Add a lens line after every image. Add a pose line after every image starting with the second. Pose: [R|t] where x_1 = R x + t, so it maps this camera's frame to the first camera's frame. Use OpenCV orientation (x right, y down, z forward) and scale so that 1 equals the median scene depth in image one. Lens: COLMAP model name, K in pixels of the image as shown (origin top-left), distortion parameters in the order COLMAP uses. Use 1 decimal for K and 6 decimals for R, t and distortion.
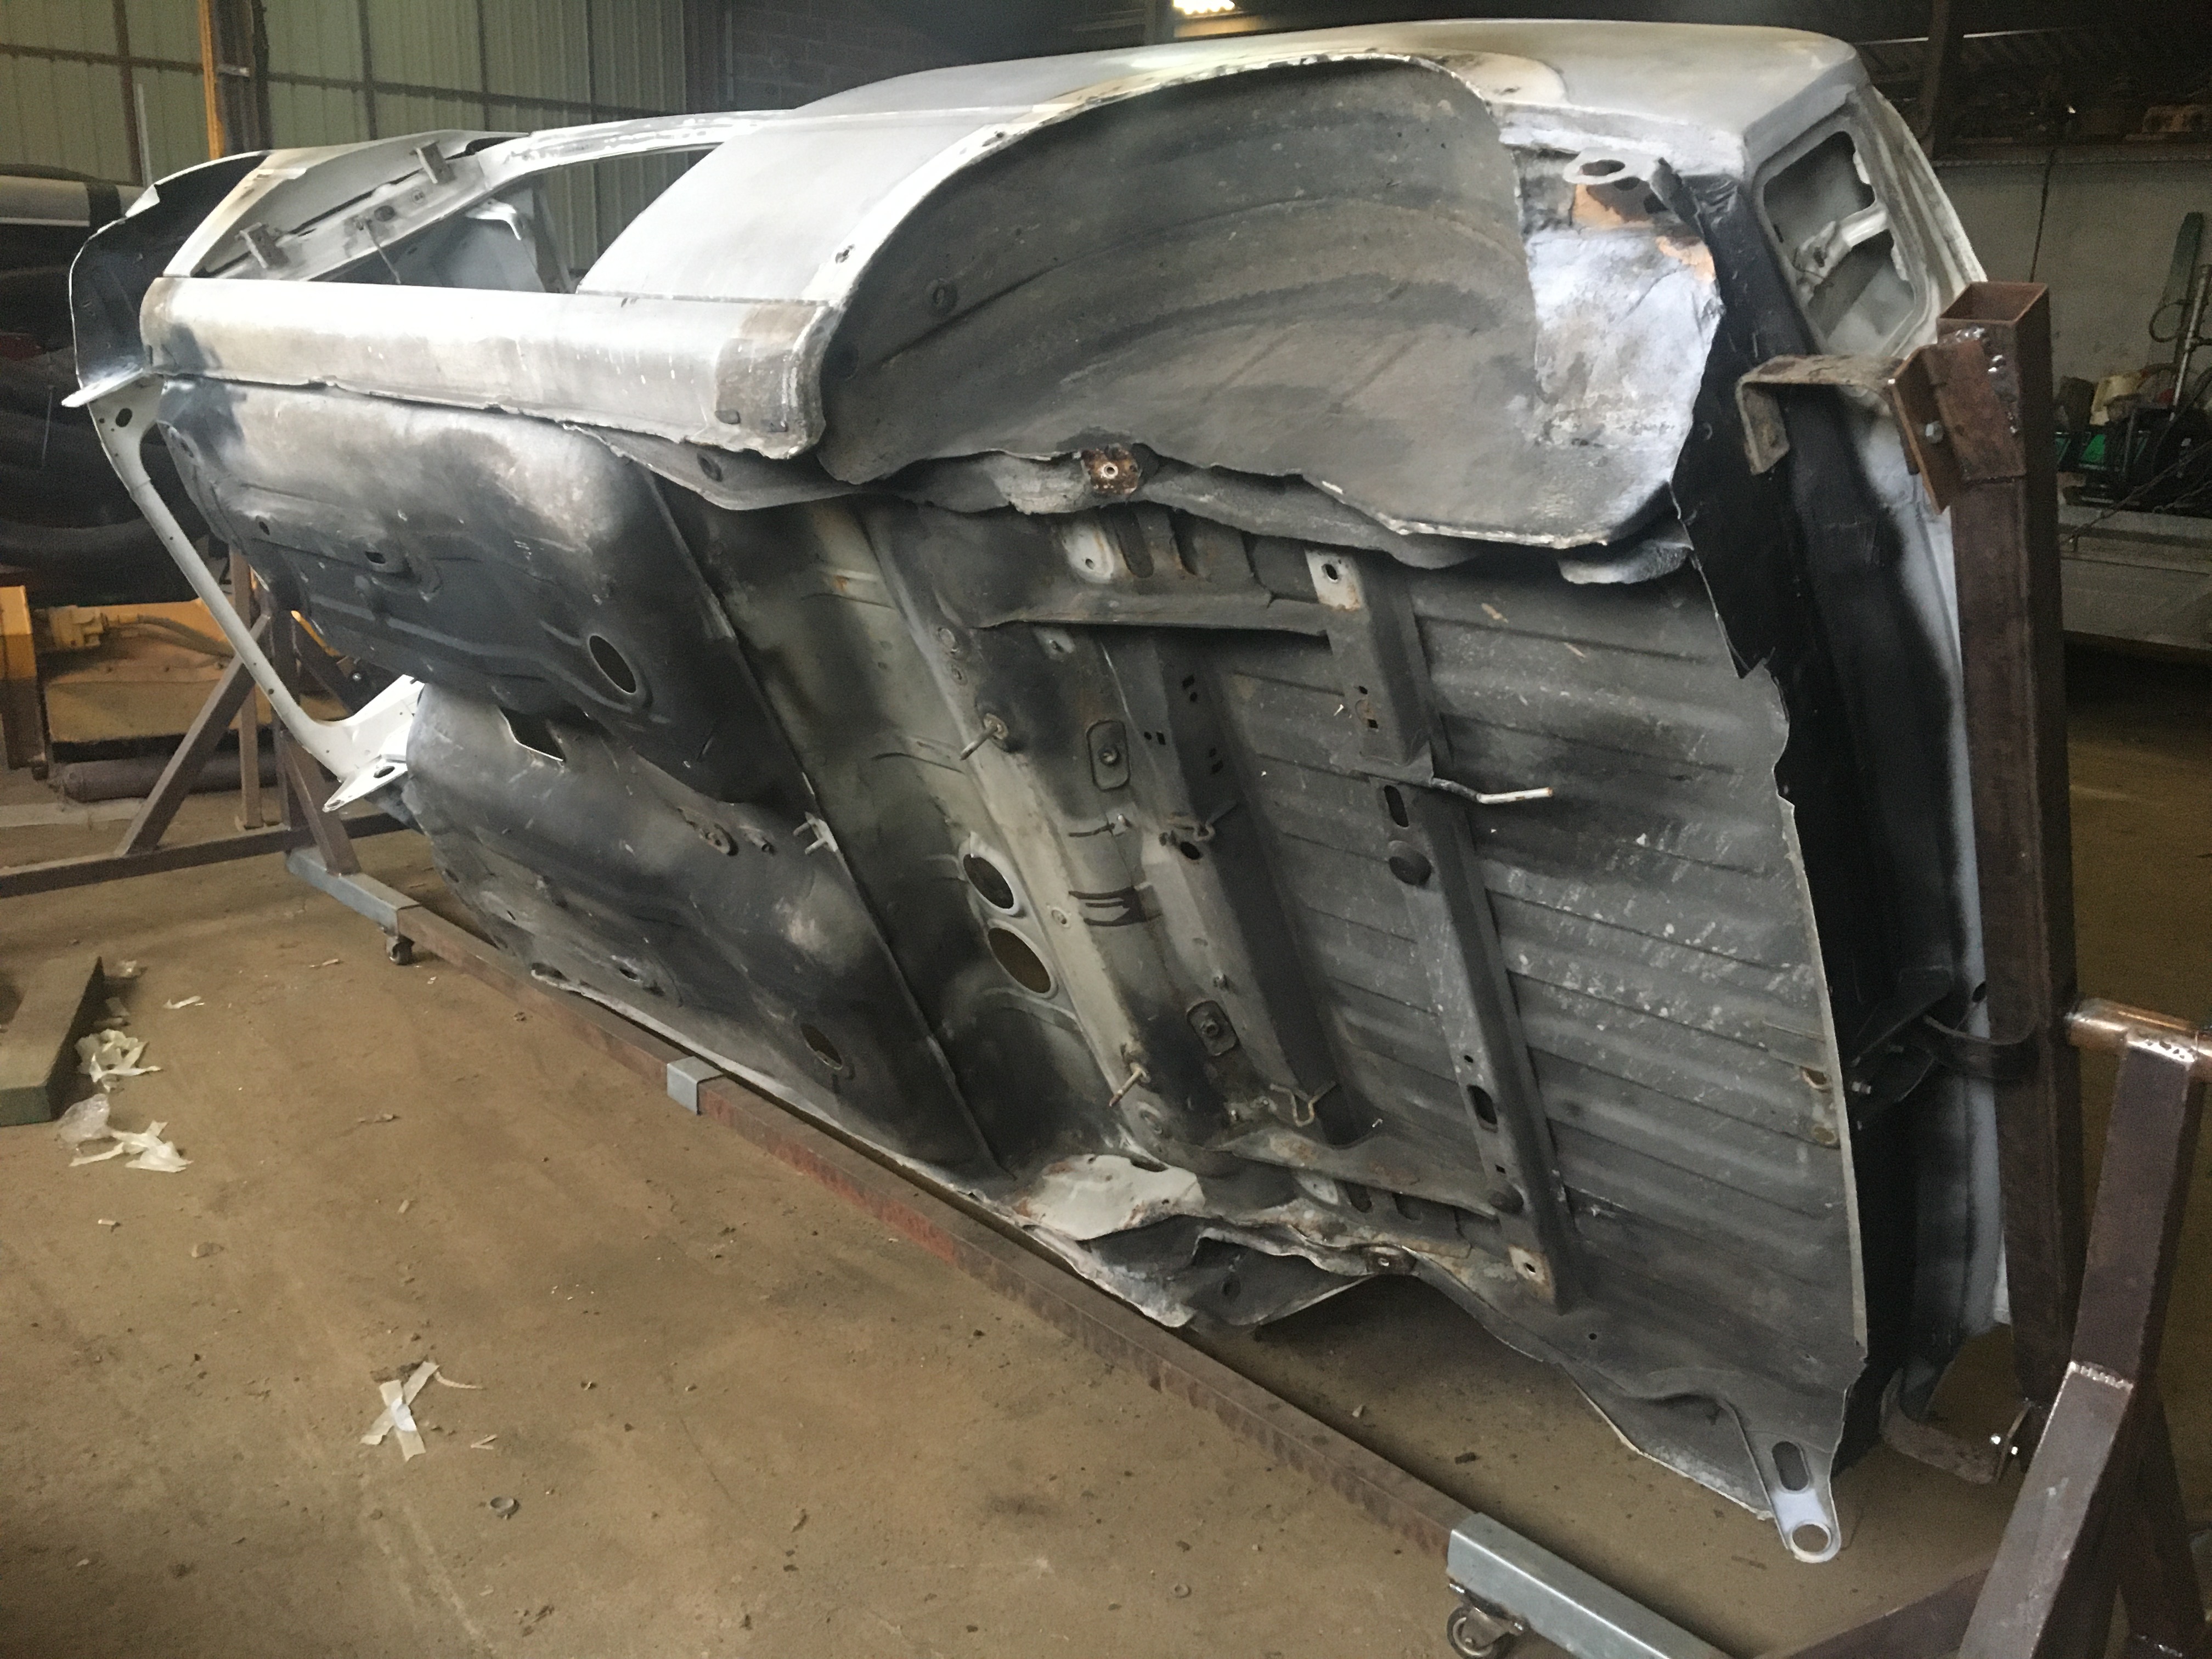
lens RADIAL K [[1874.5, 0, 1096.3], [0, 1874.5, 847.3], [0, 0, 1]] dist [0.077283, -0.105277]
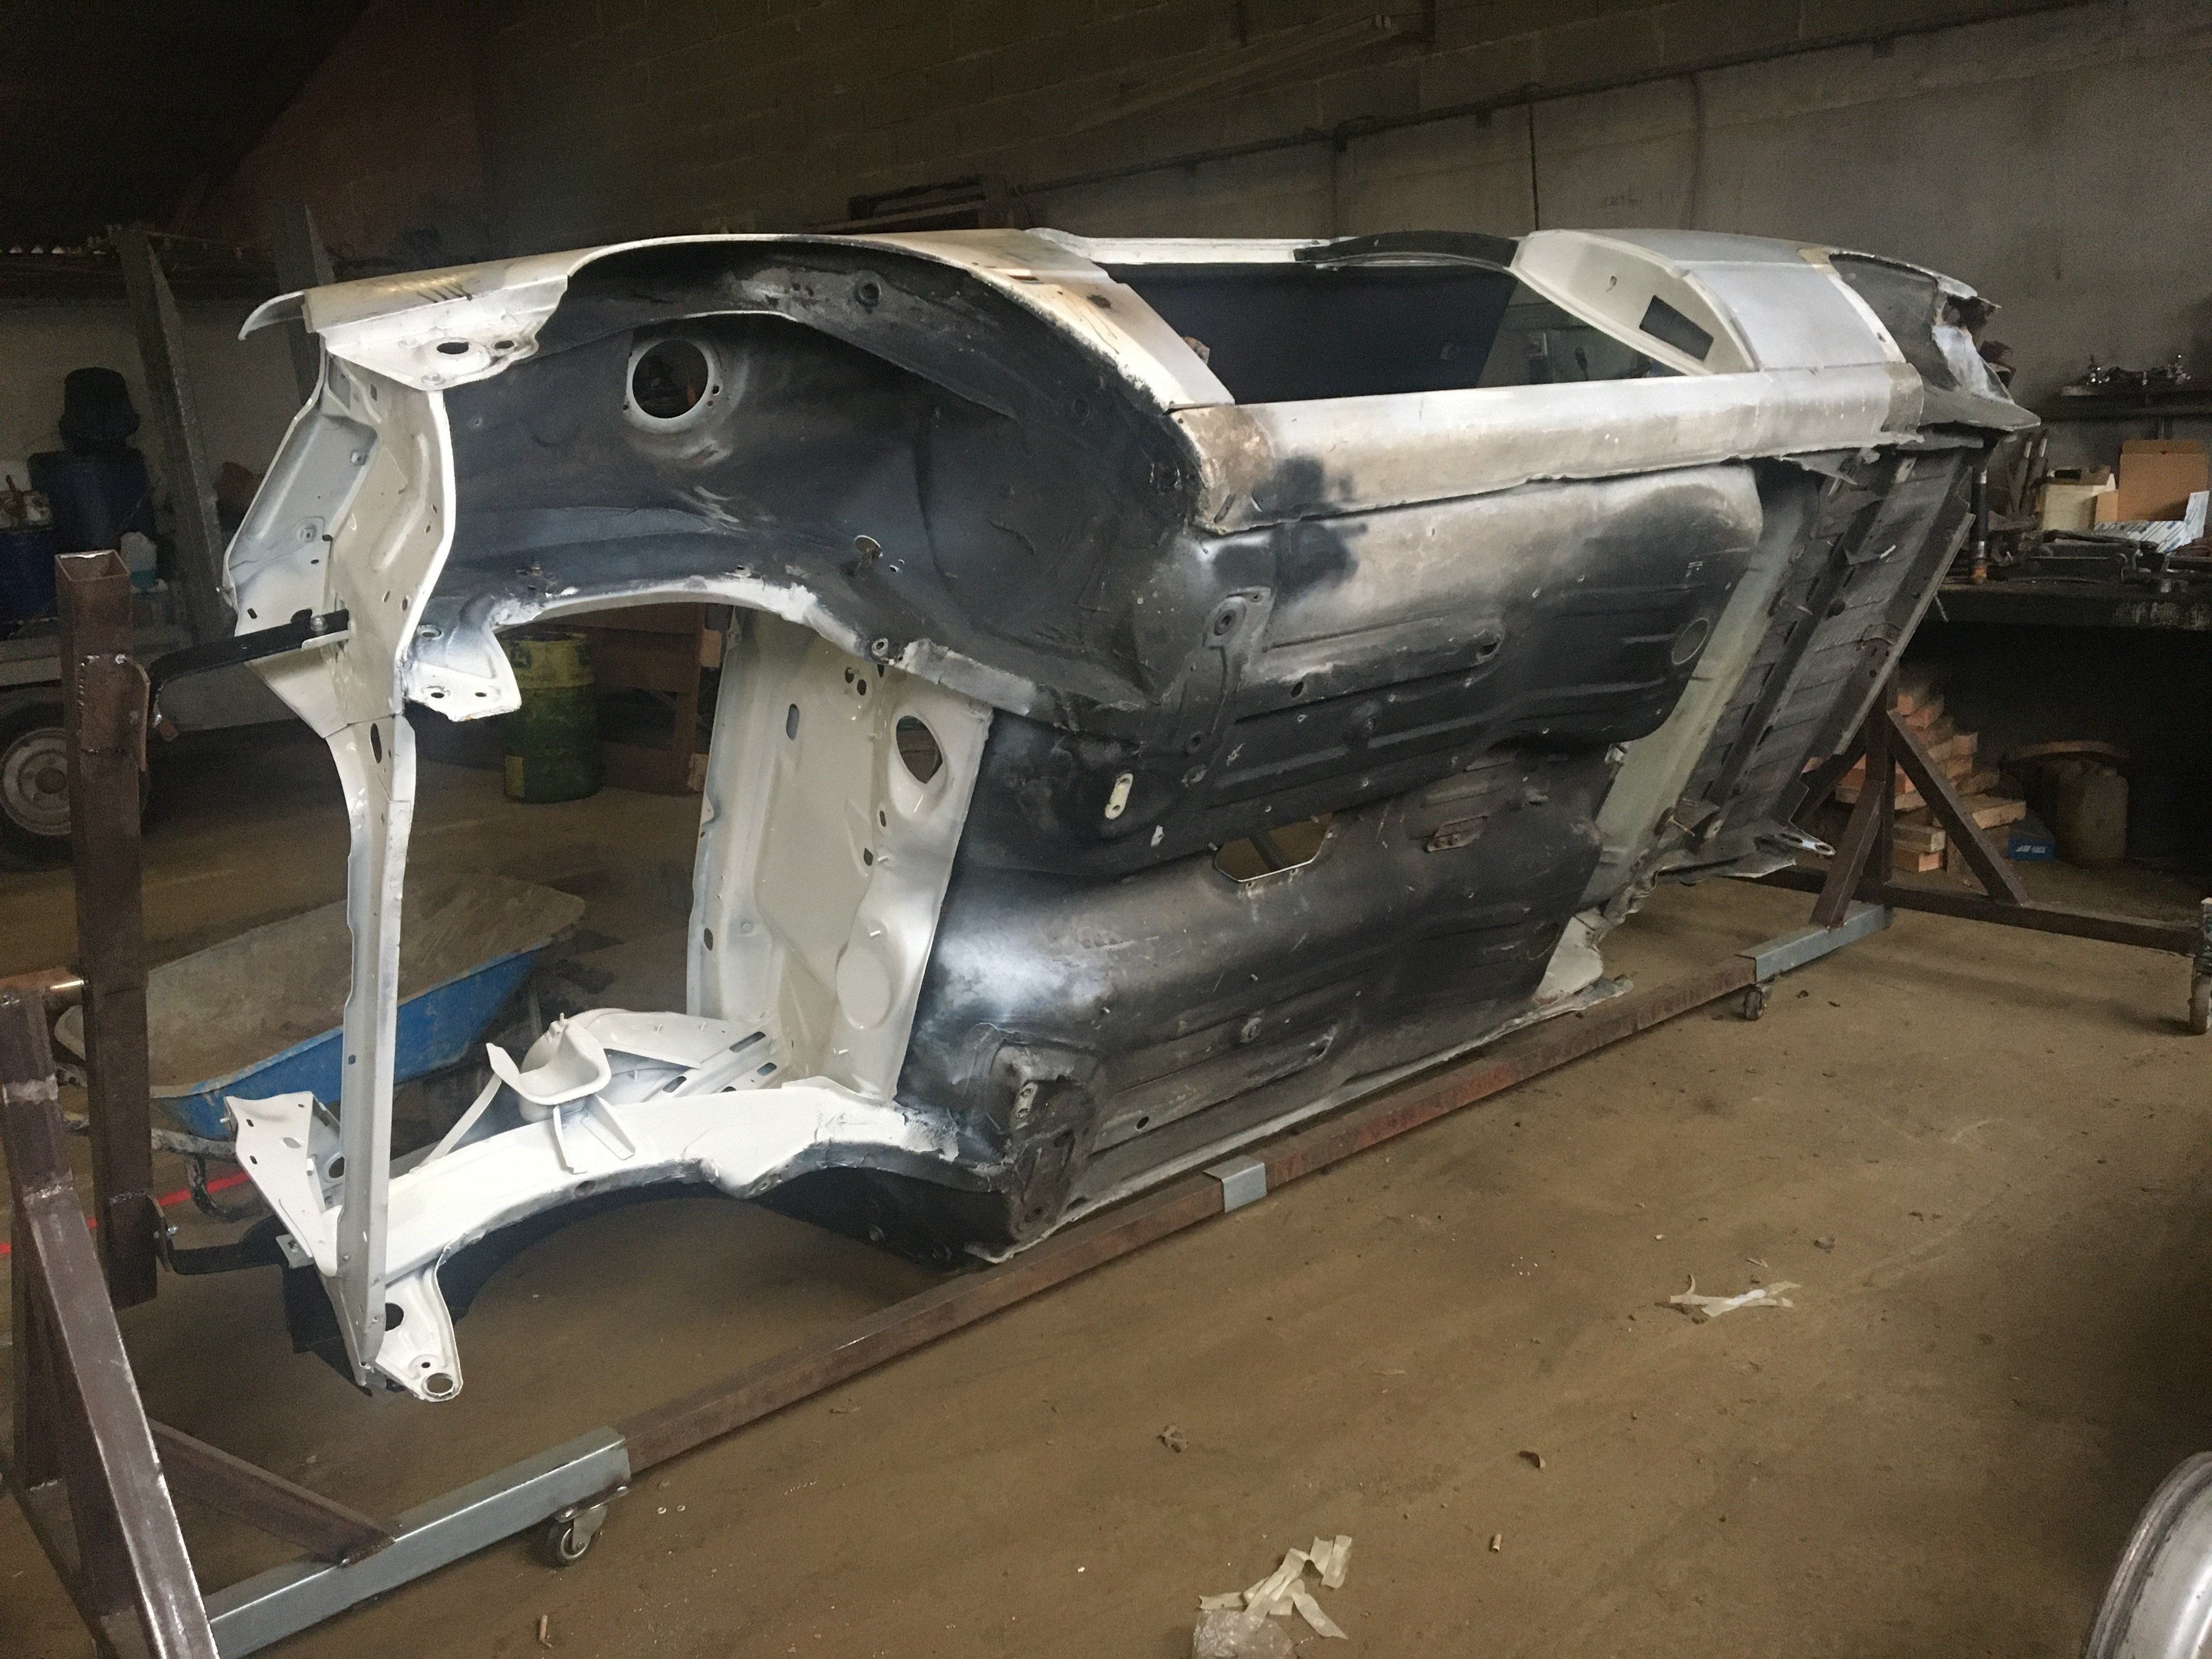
lens RADIAL K [[1874.5, 0, 1096.3], [0, 1874.5, 847.3], [0, 0, 1]] dist [0.077283, -0.105277]
pose [[0.027090, -0.252288, 0.967273, -1.593896], [0.335227, 0.913889, 0.228976, -0.408374], [-0.941748, 0.318053, 0.109331, 1.266321]]
